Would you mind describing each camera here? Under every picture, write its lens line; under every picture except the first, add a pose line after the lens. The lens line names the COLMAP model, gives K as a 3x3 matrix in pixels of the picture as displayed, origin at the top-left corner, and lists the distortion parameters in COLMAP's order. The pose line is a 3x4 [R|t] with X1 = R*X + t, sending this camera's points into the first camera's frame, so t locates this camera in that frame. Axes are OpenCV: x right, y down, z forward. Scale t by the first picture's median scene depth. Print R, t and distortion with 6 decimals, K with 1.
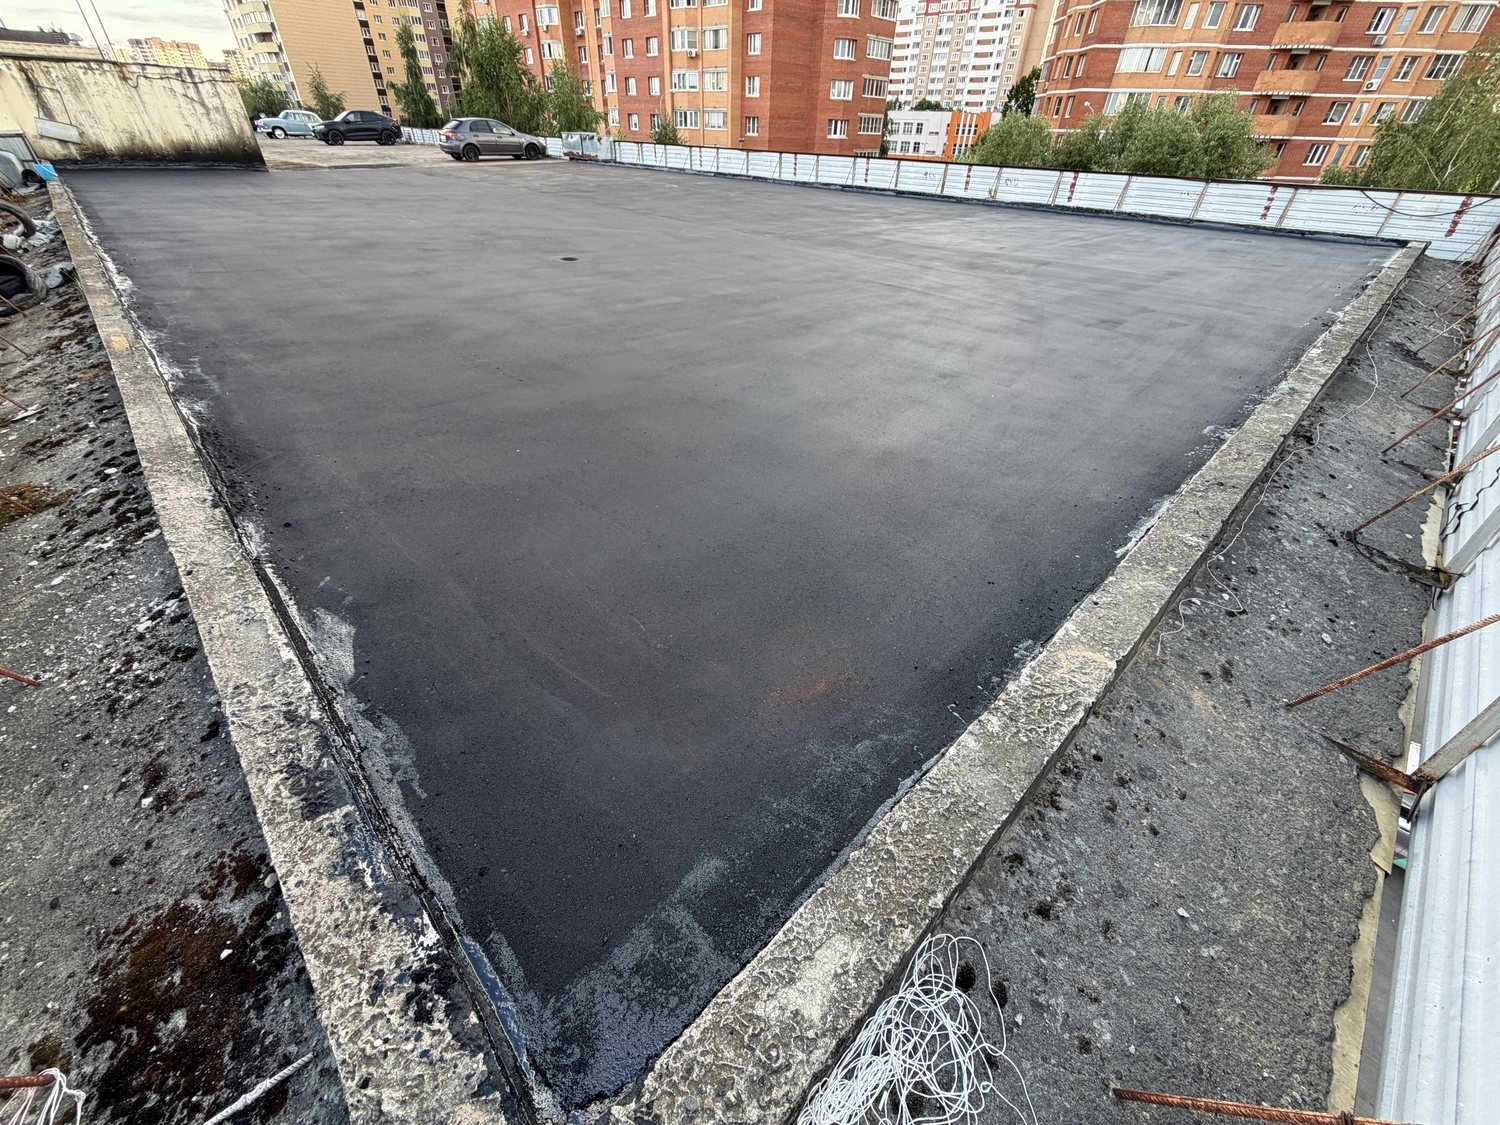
lens RADIAL K [[599.1, 0, 749.6], [0, 599.1, 565.1], [0, 0, 1]] dist [-0.004155, 0.000753]
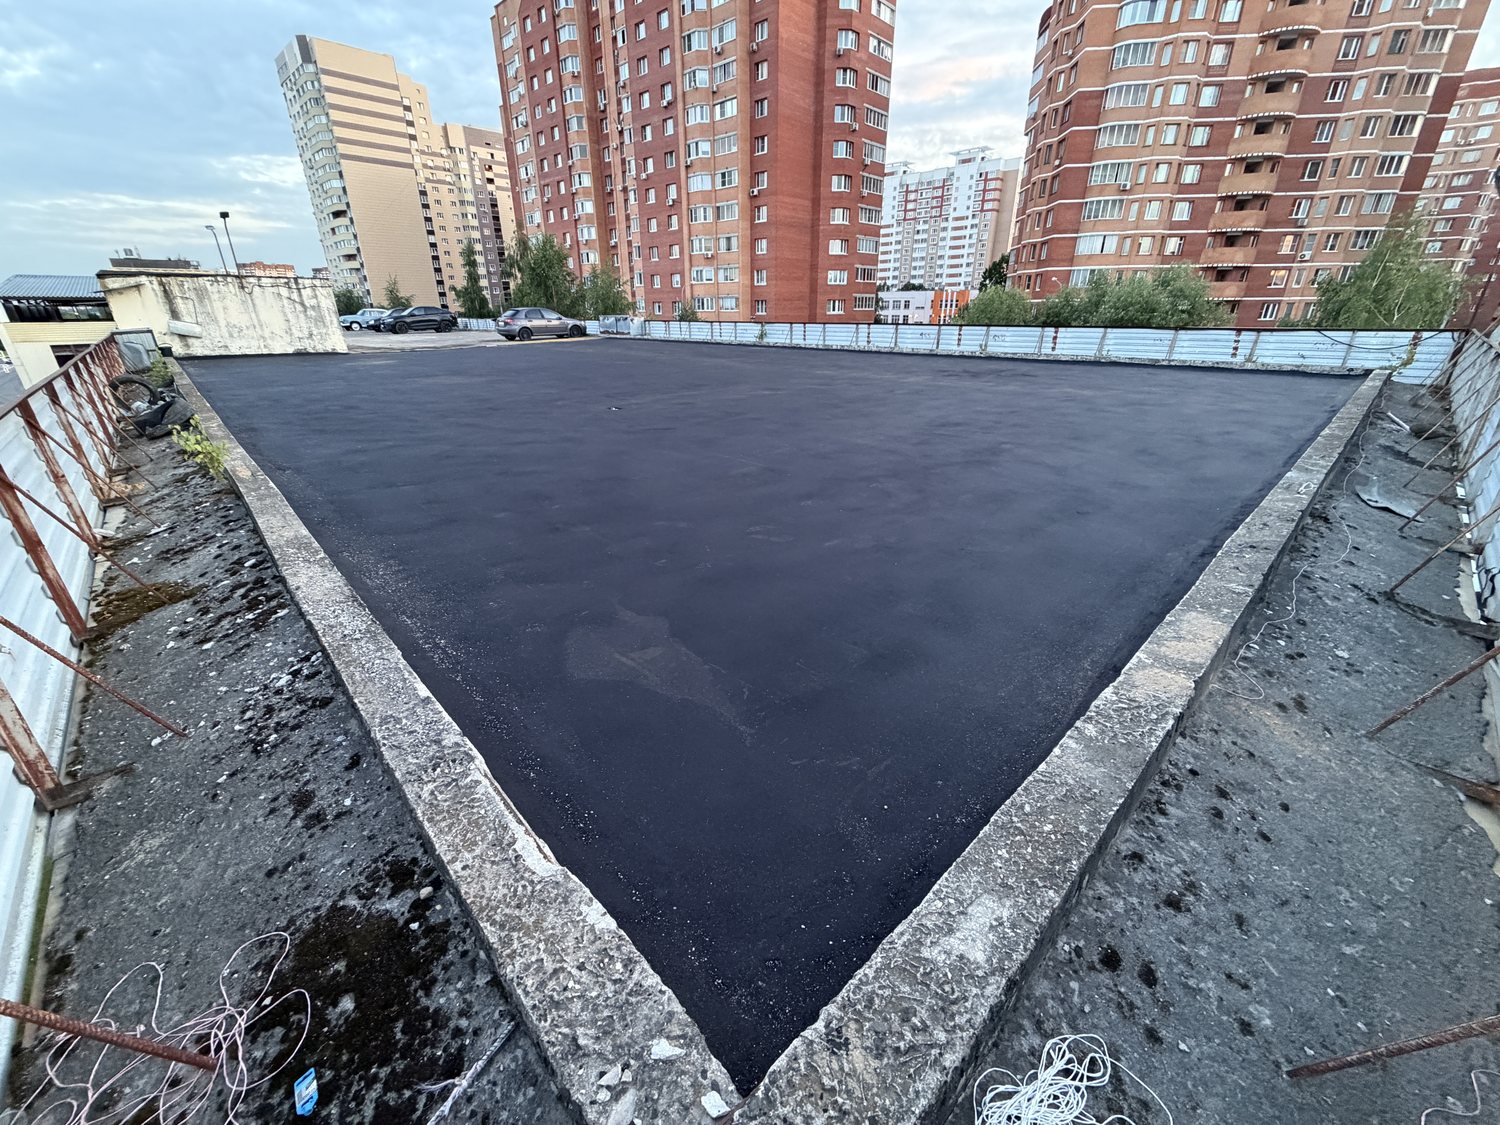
lens RADIAL K [[599.1, 0, 749.7], [0, 599.1, 563.5], [0, 0, 1]] dist [-0.004155, 0.000753]
pose [[0.999377, -0.027057, -0.022646, -0.015881], [0.021134, 0.972996, -0.229851, 0.019999], [0.028254, 0.229230, 0.972962, -0.011525]]
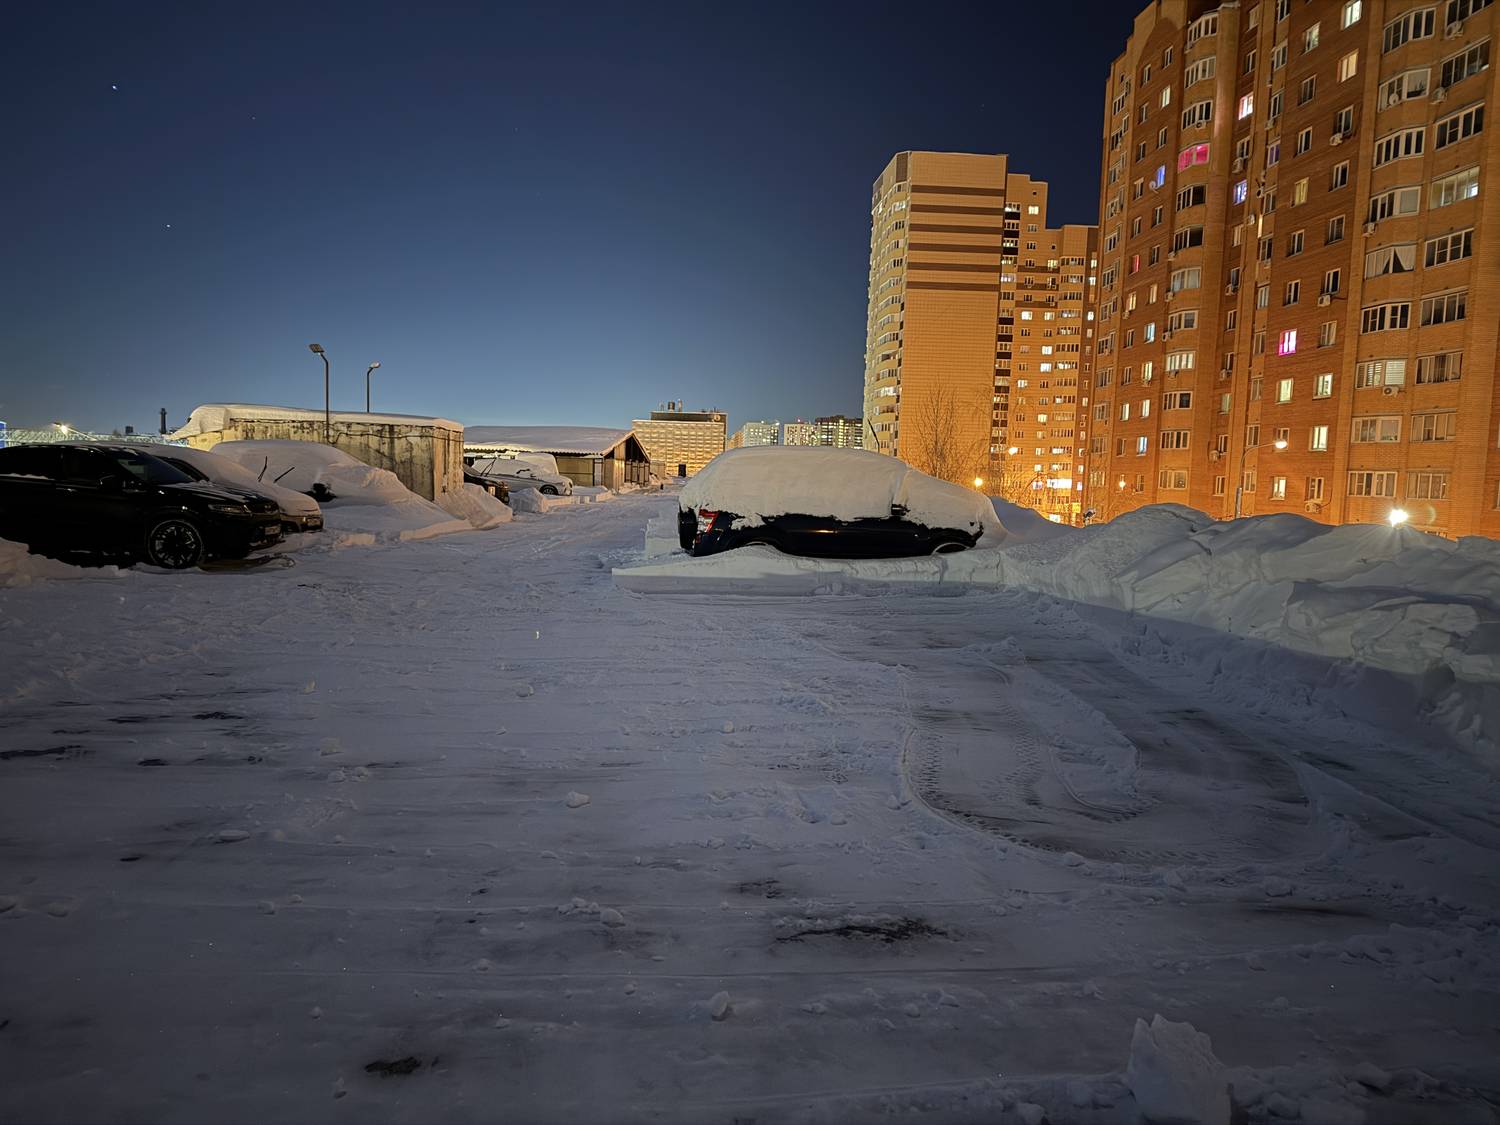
lens RADIAL K [[1042.6, 0, 738.9], [0, 1042.6, 565.5], [0, 0, 1]] dist [0.060367, -0.065404]
pose [[0.733838, 0.053522, -0.677213, 0.428777], [-0.409214, 0.830553, -0.377790, -0.284435], [0.542241, 0.554362, 0.631393, 0.406549]]
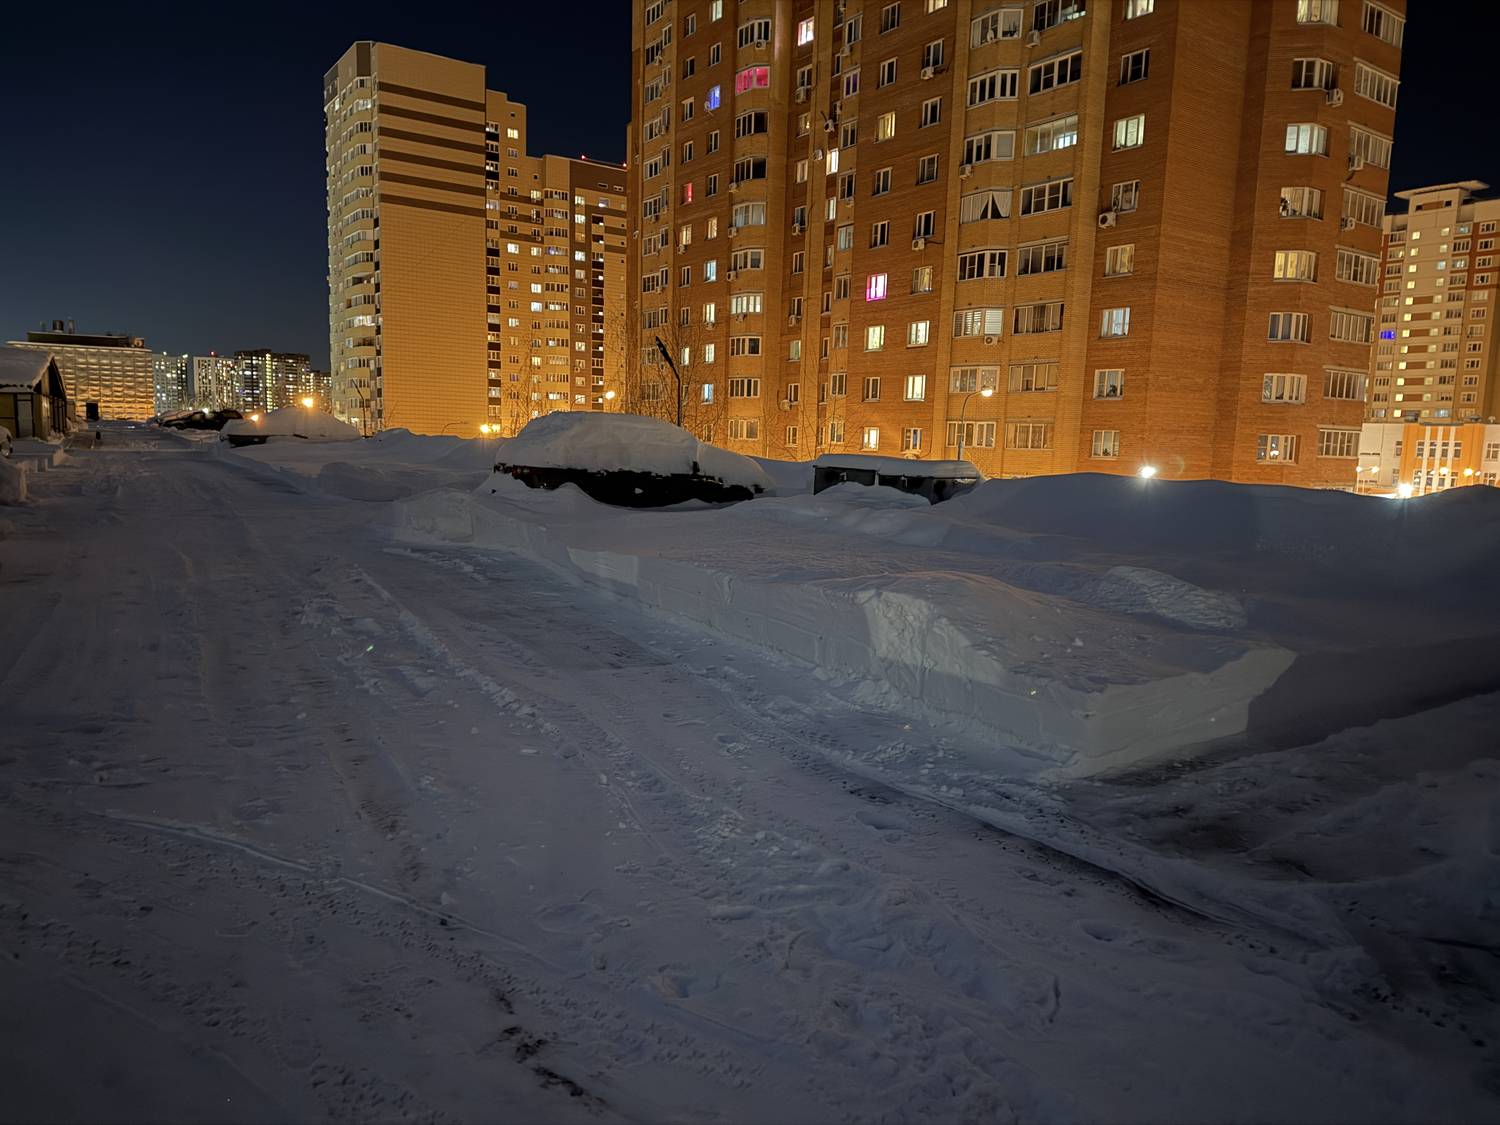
lens RADIAL K [[1042.6, 0, 759.1], [0, 1042.6, 572.3], [0, 0, 1]] dist [0.060367, -0.065404]
pose [[0.976607, 0.030175, -0.212903, -0.300862], [-0.130248, 0.870819, -0.474036, -0.531561], [0.171096, 0.490677, 0.854378, 0.714837]]
